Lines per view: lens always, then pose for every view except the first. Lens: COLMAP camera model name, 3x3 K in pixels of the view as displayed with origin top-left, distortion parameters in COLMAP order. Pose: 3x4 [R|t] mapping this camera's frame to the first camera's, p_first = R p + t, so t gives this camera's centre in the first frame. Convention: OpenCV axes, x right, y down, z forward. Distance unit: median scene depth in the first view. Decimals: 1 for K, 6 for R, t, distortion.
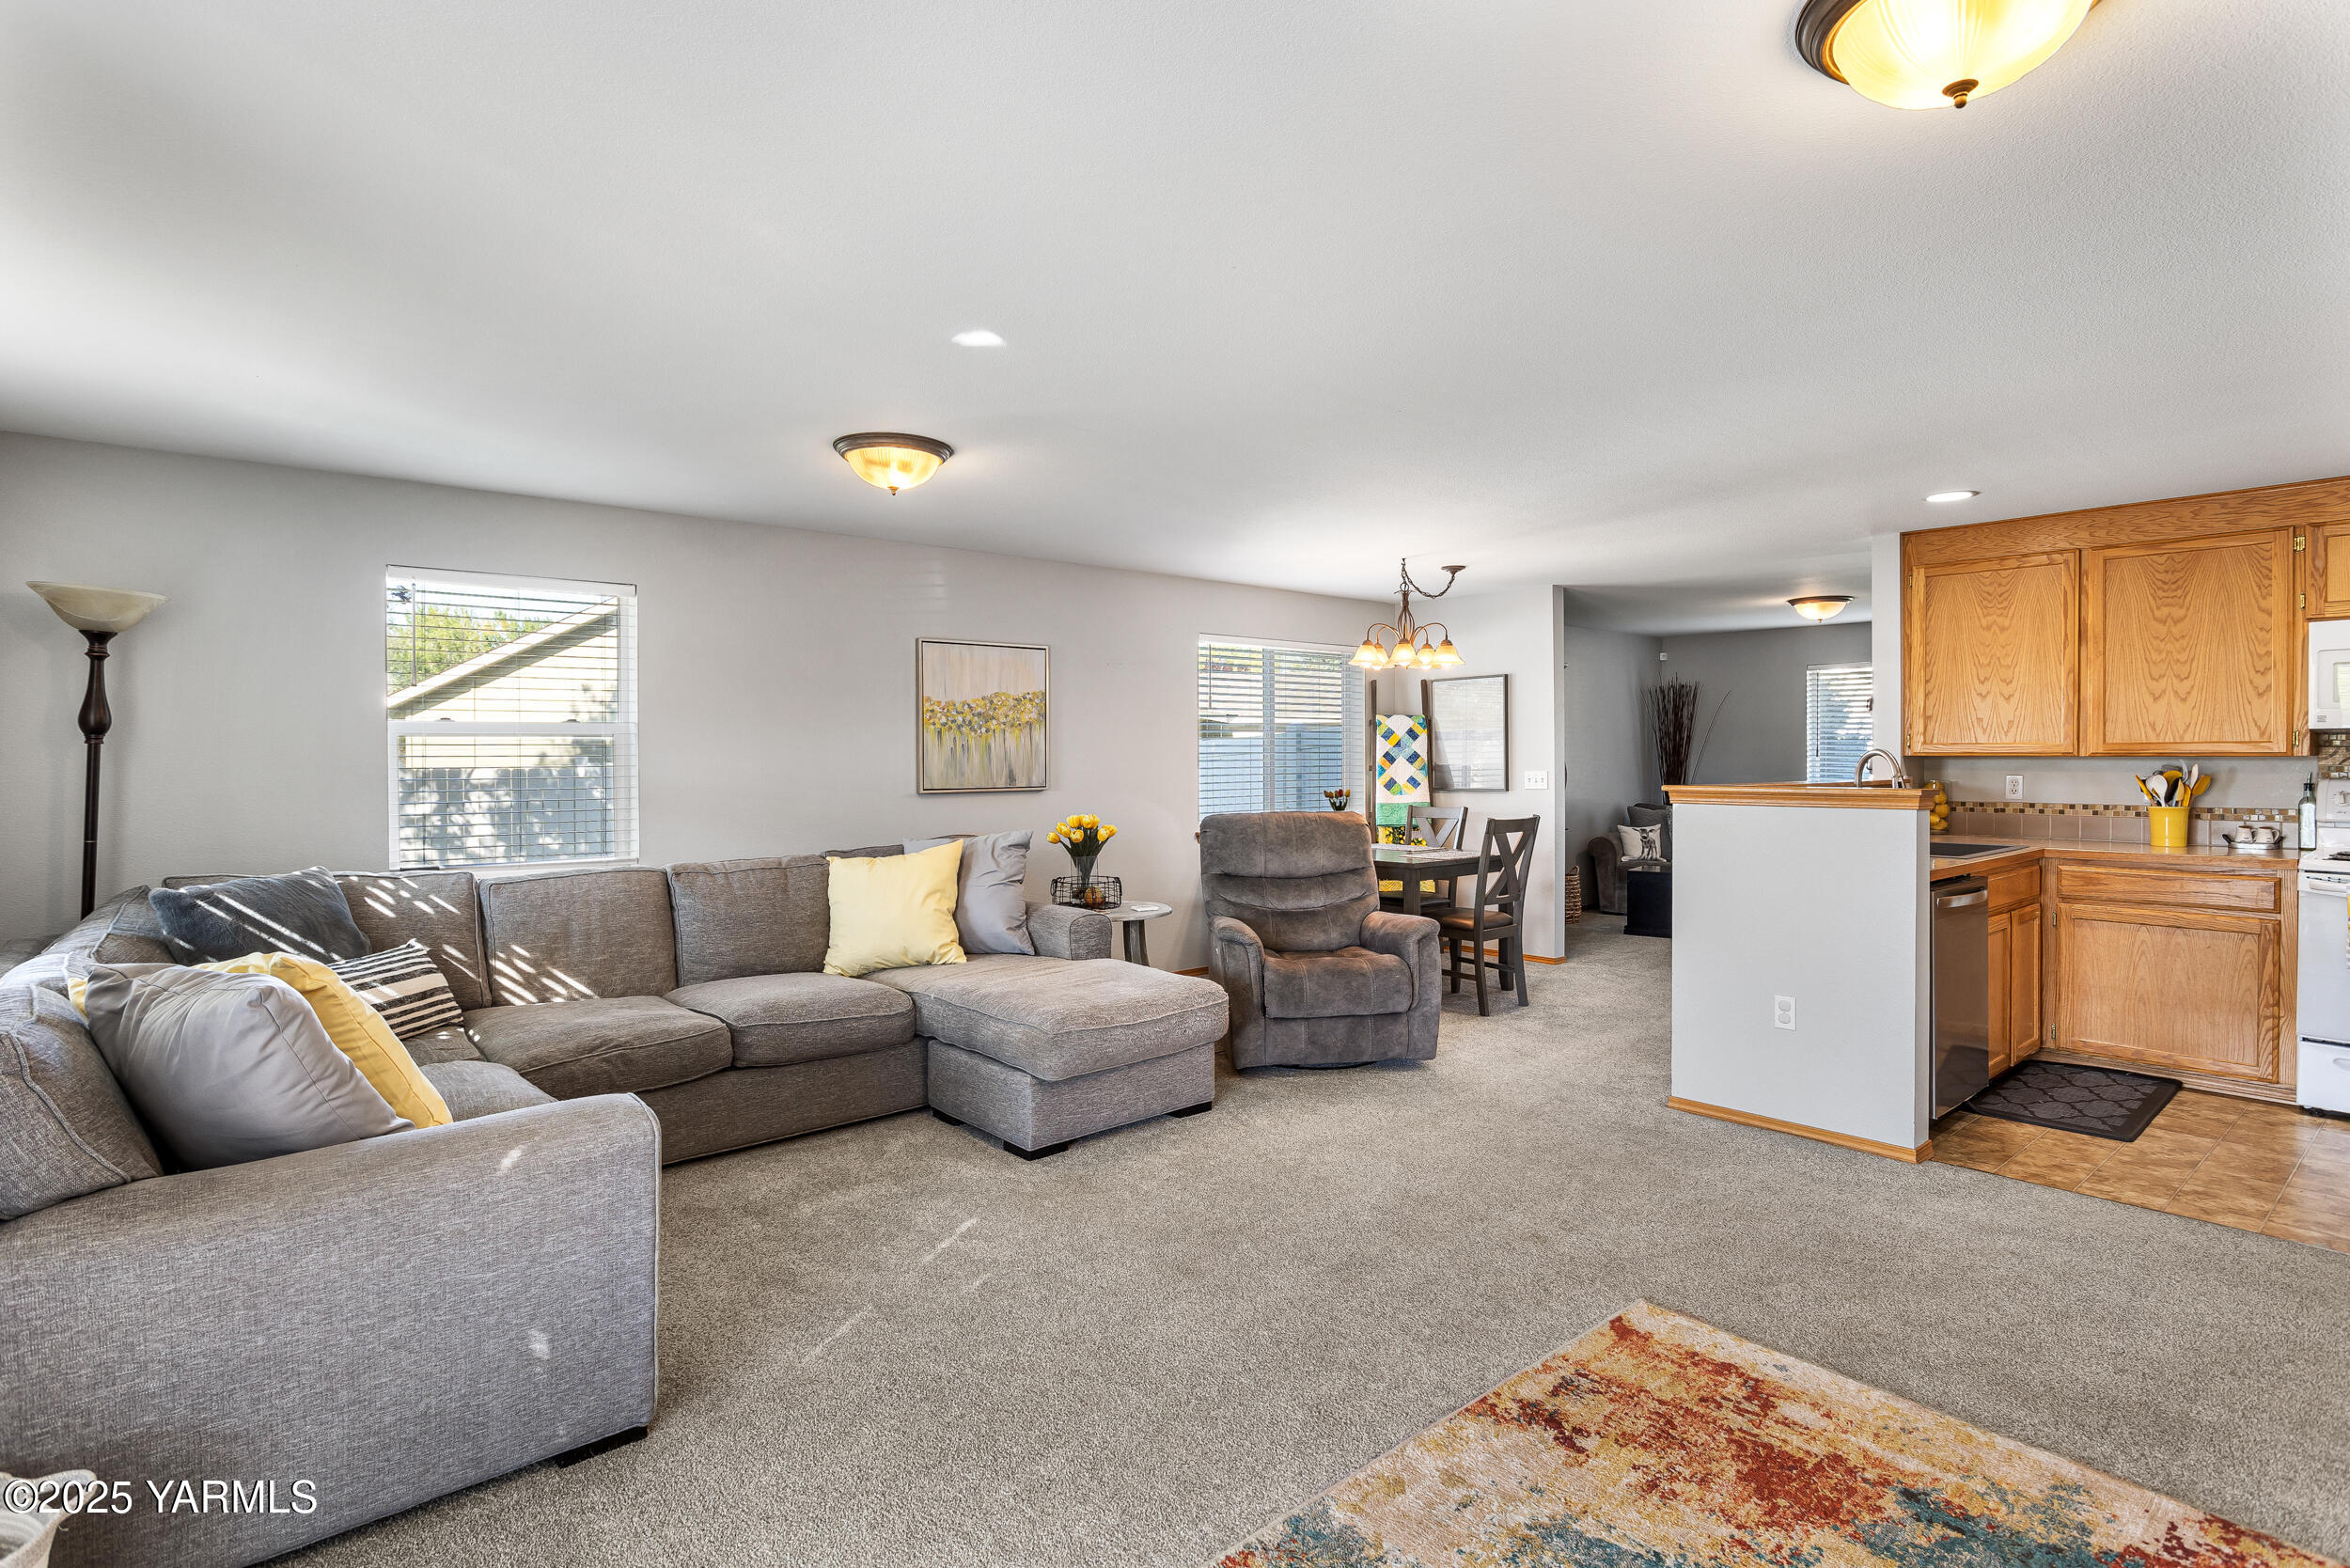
lens RADIAL K [[1188.6, 0, 1225.3], [0, 1188.6, 769.6], [0, 0, 1]] dist [-0.038892, 0.015977]
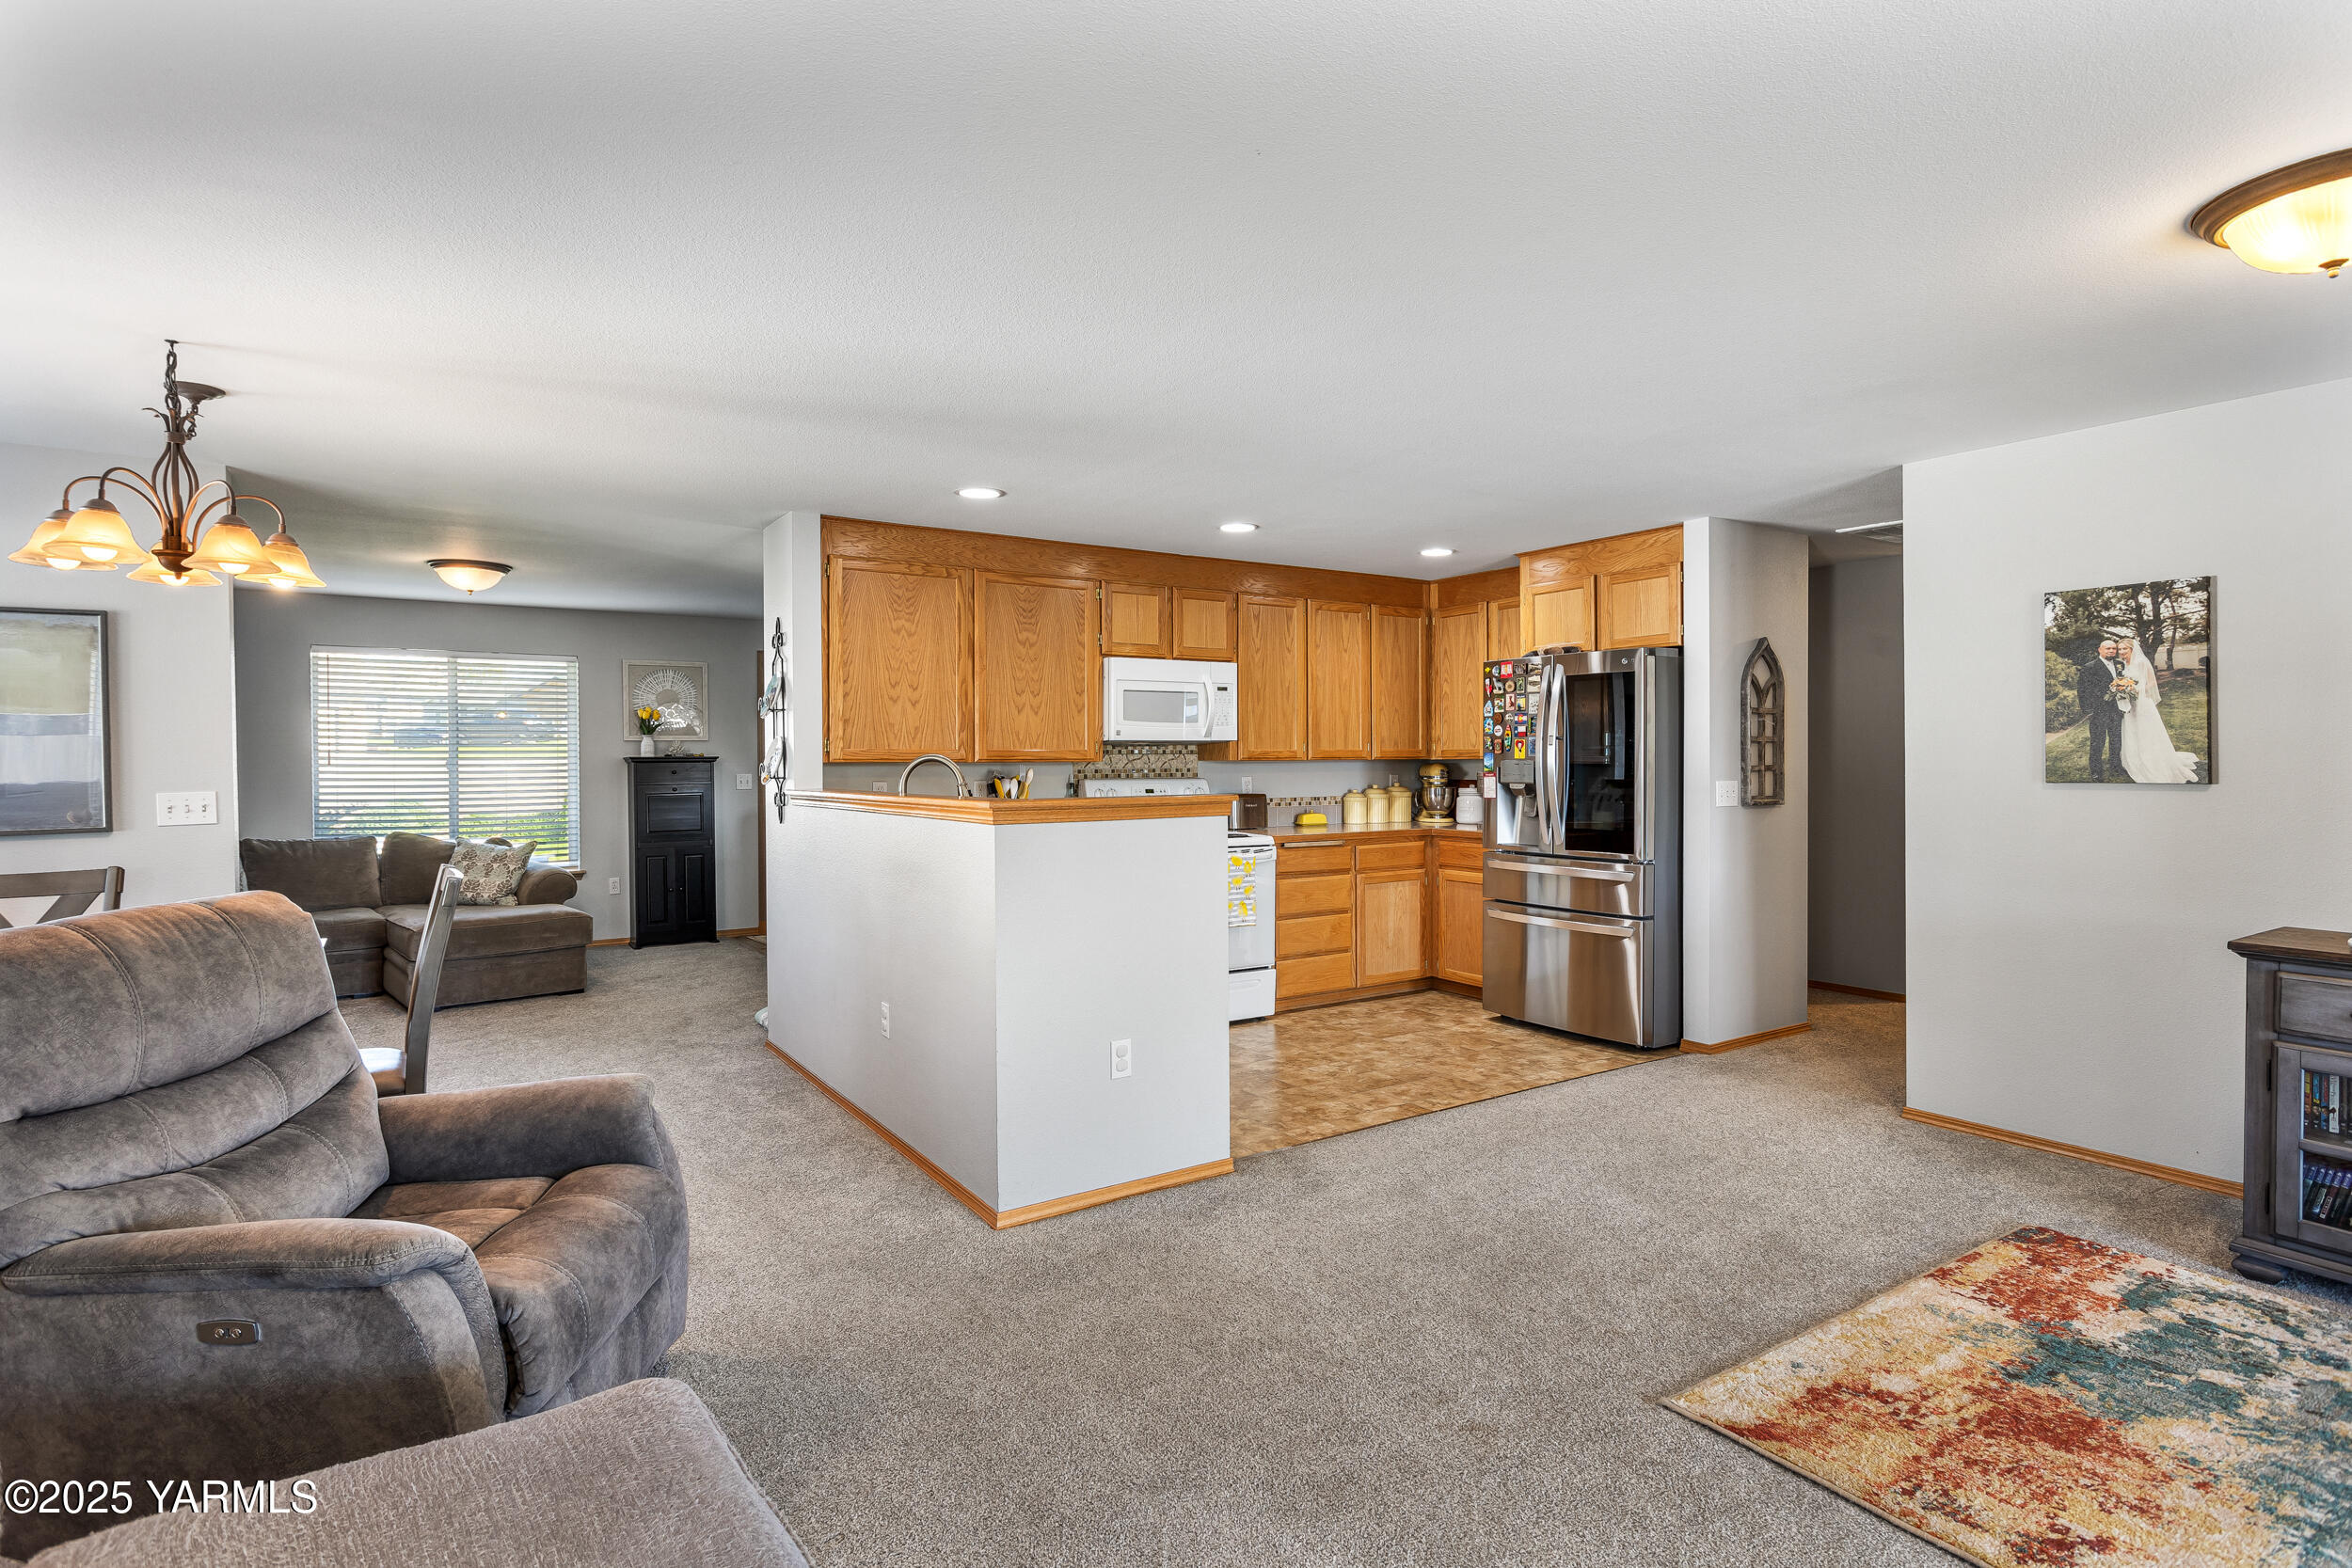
lens RADIAL K [[1151.3, 0, 1159.8], [0, 1151.3, 775.4], [0, 0, 1]] dist [-0.021436, 0.008027]
pose [[0.162370, -0.012354, 0.986653, -0.263268], [0.015442, 0.999831, 0.009978, -0.006774], [-0.986609, 0.013616, 0.162533, 0.629331]]
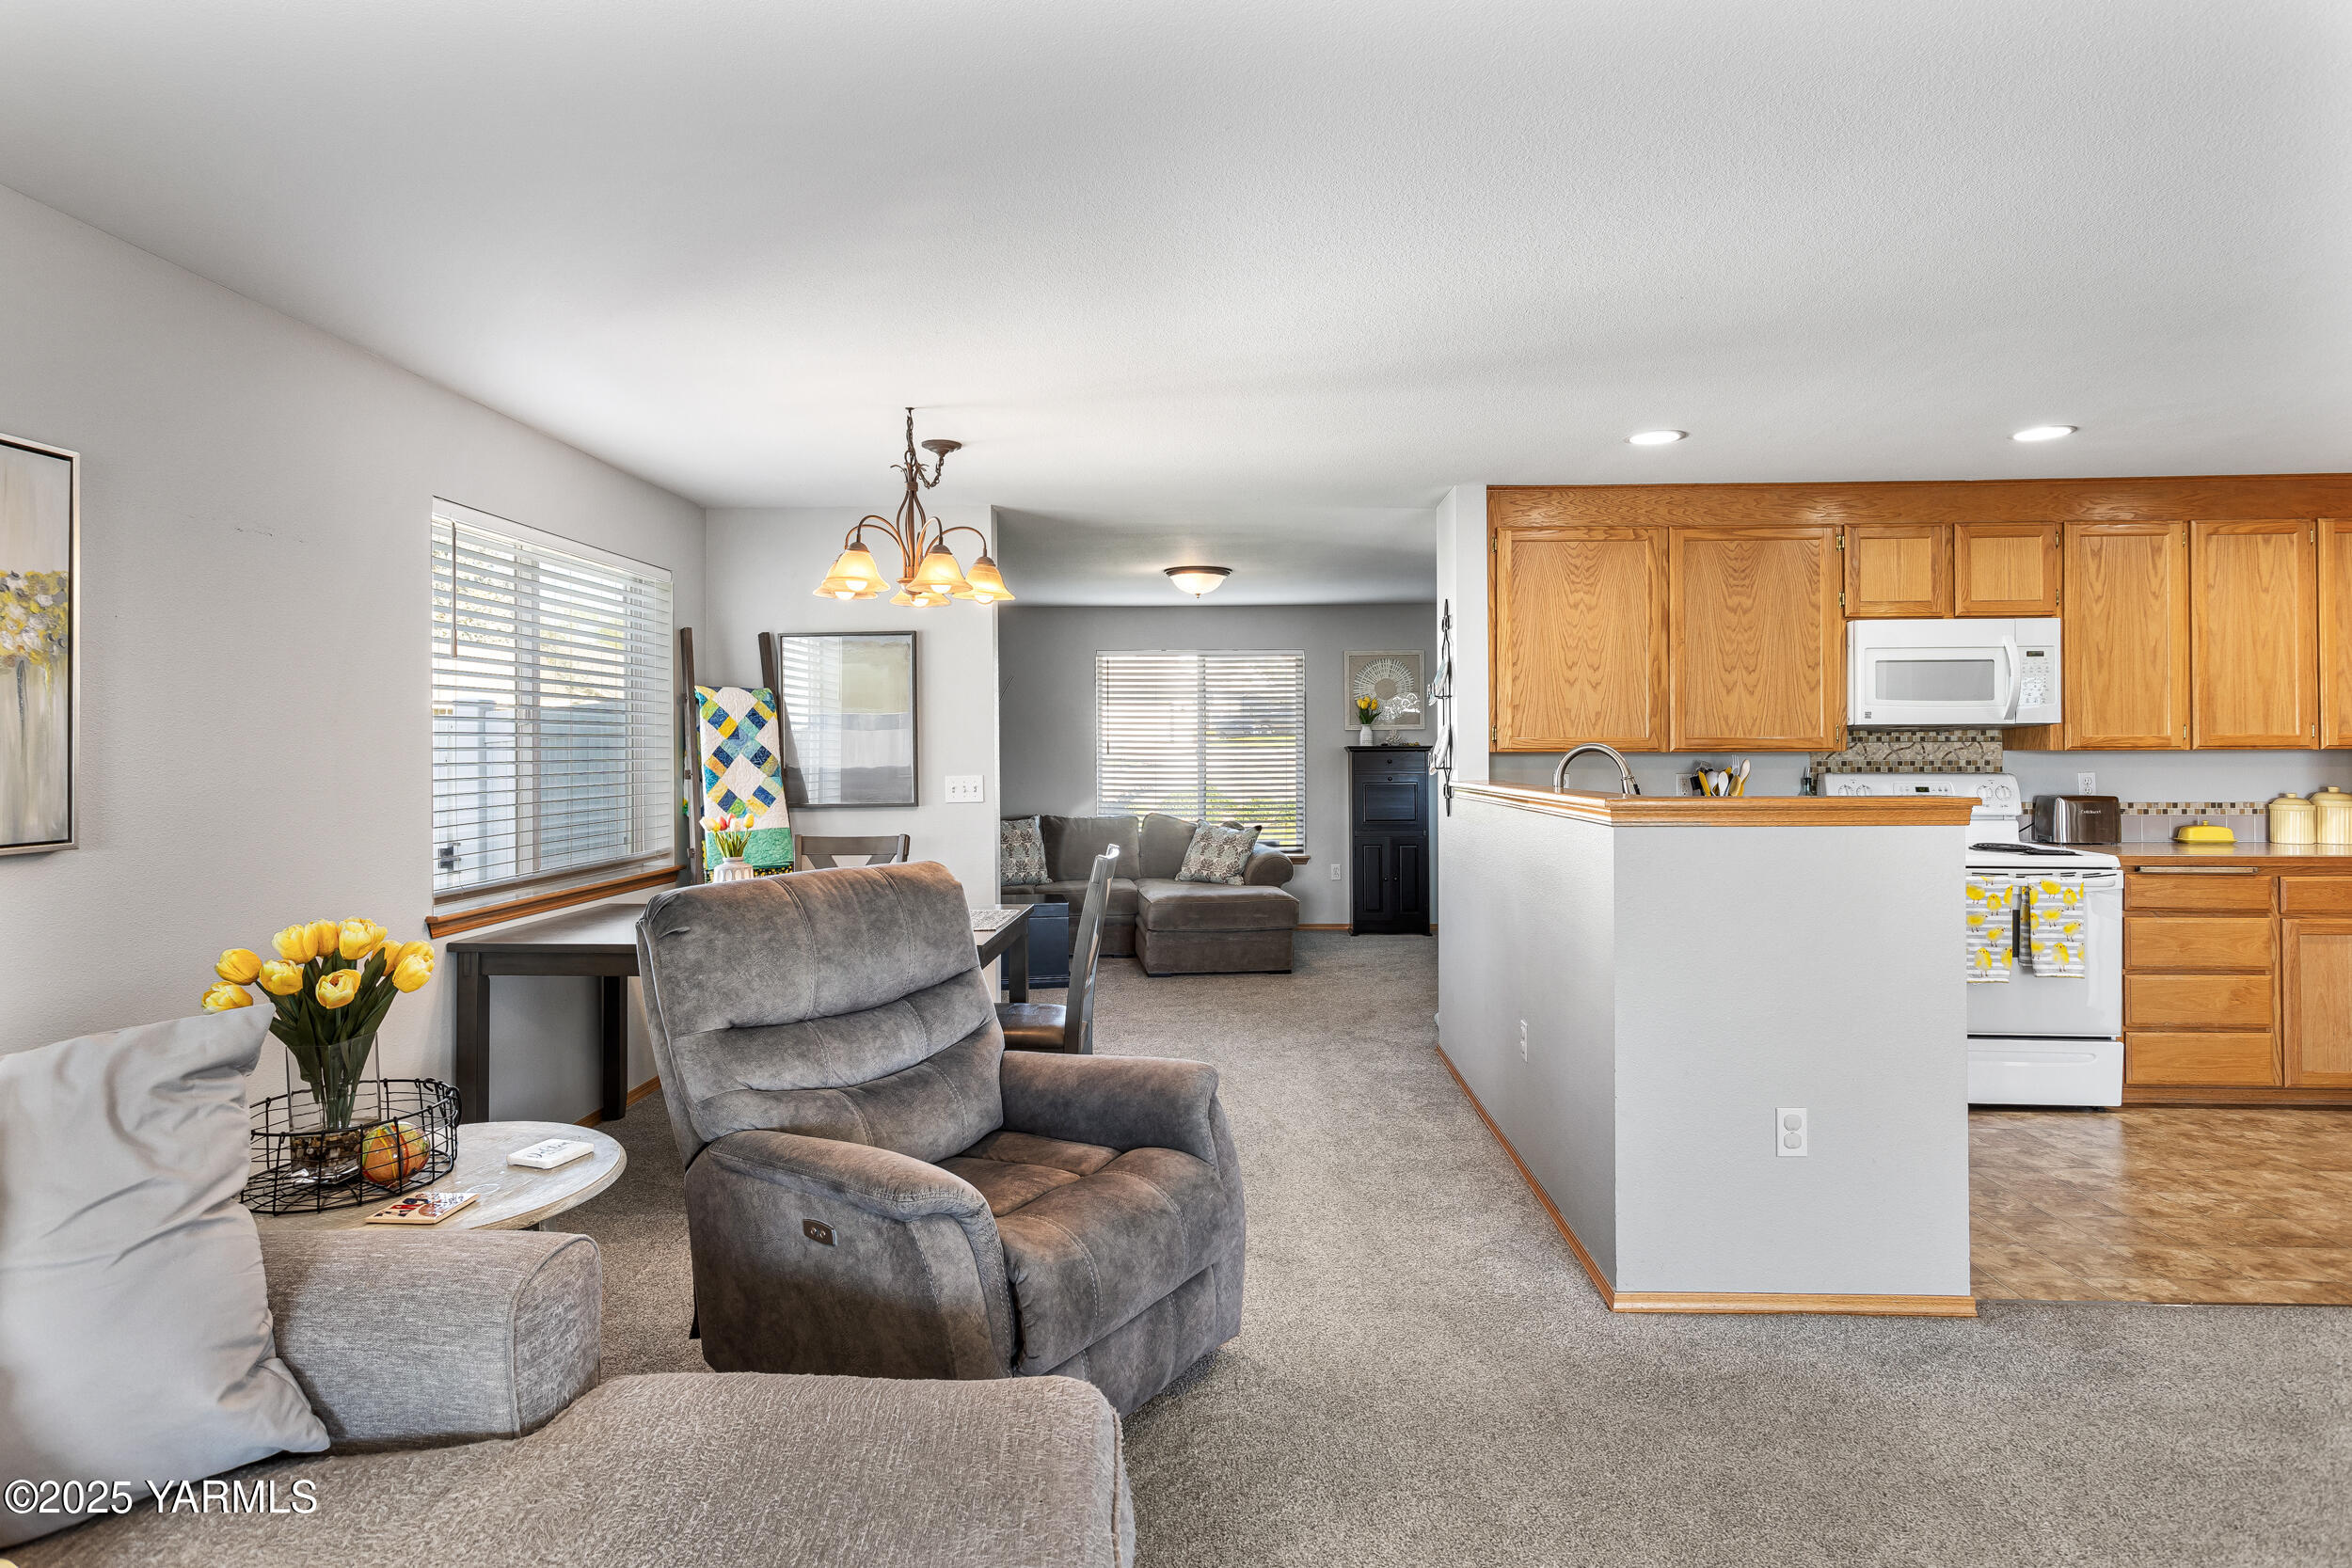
lens RADIAL K [[1214.4, 0, 1185.3], [0, 1214.4, 745.3], [0, 0, 1]] dist [-0.013612, 0.008092]
pose [[0.704110, 0.003209, 0.710084, -0.197186], [0.010294, 0.999839, -0.014727, -0.006232], [-0.710017, 0.017679, 0.703963, 0.571053]]
